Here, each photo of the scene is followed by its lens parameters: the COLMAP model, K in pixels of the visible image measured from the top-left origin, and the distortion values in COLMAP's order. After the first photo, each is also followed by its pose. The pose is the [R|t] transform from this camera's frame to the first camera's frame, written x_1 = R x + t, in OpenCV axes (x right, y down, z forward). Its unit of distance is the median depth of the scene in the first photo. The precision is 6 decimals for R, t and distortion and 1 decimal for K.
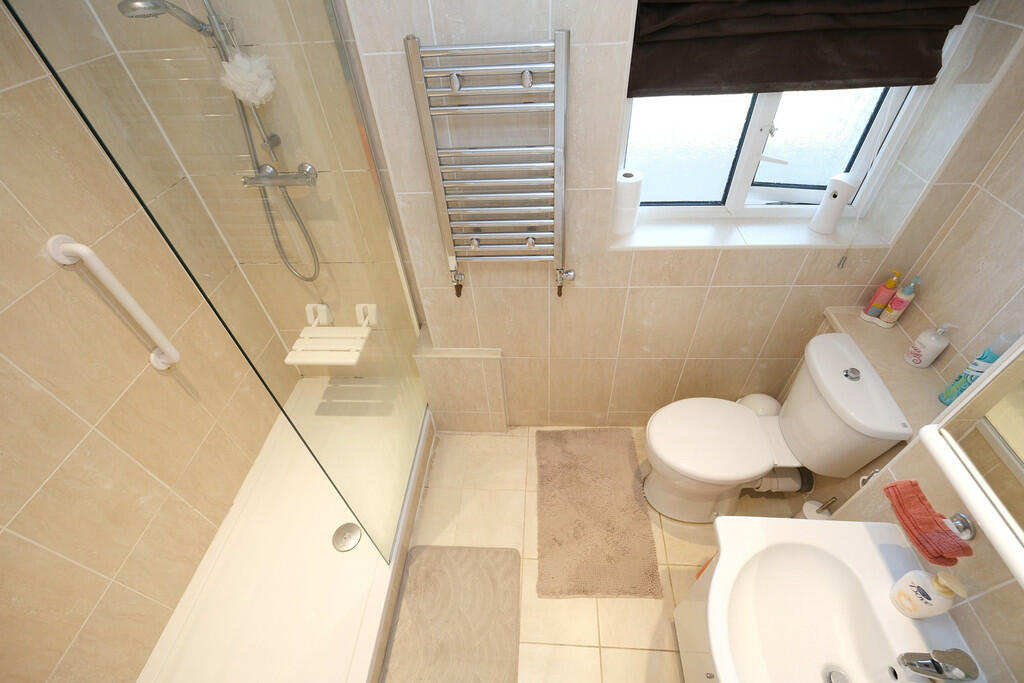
lens RADIAL K [[440.3, 0, 515.6], [0, 440.3, 338.4], [0, 0, 1]] dist [-0.004057, -0.000452]
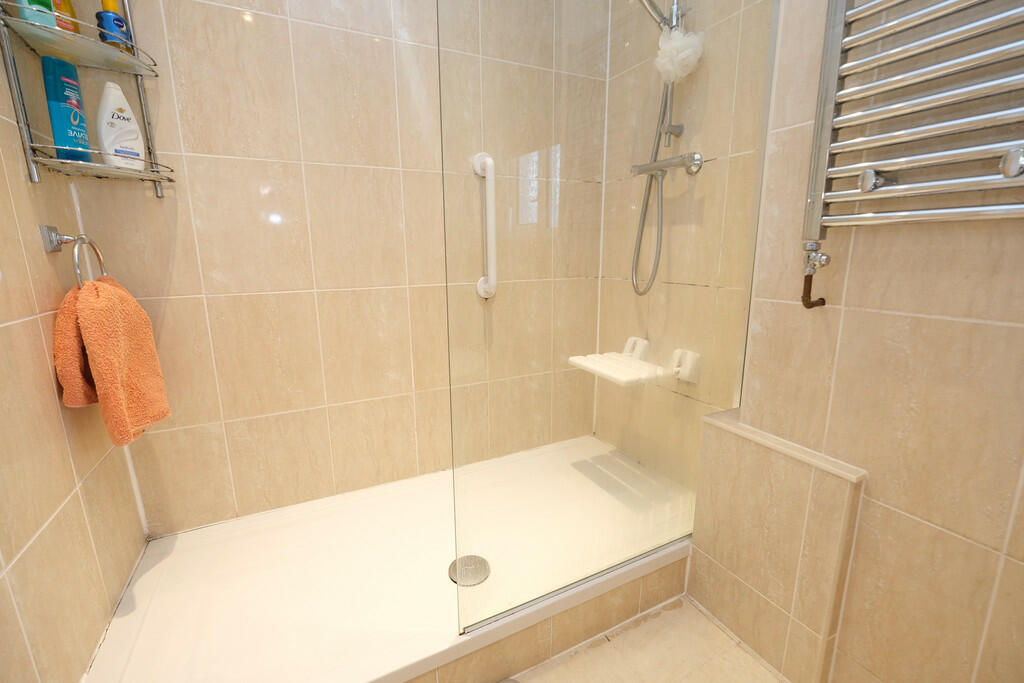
lens RADIAL K [[440.3, 0, 515.6], [0, 440.3, 338.4], [0, 0, 1]] dist [-0.004057, -0.000452]
pose [[0.506292, 0.213087, -0.835621, 0.141824], [-0.614180, 0.769302, -0.175949, 0.232941], [0.605352, 0.602303, 0.520365, 0.437335]]
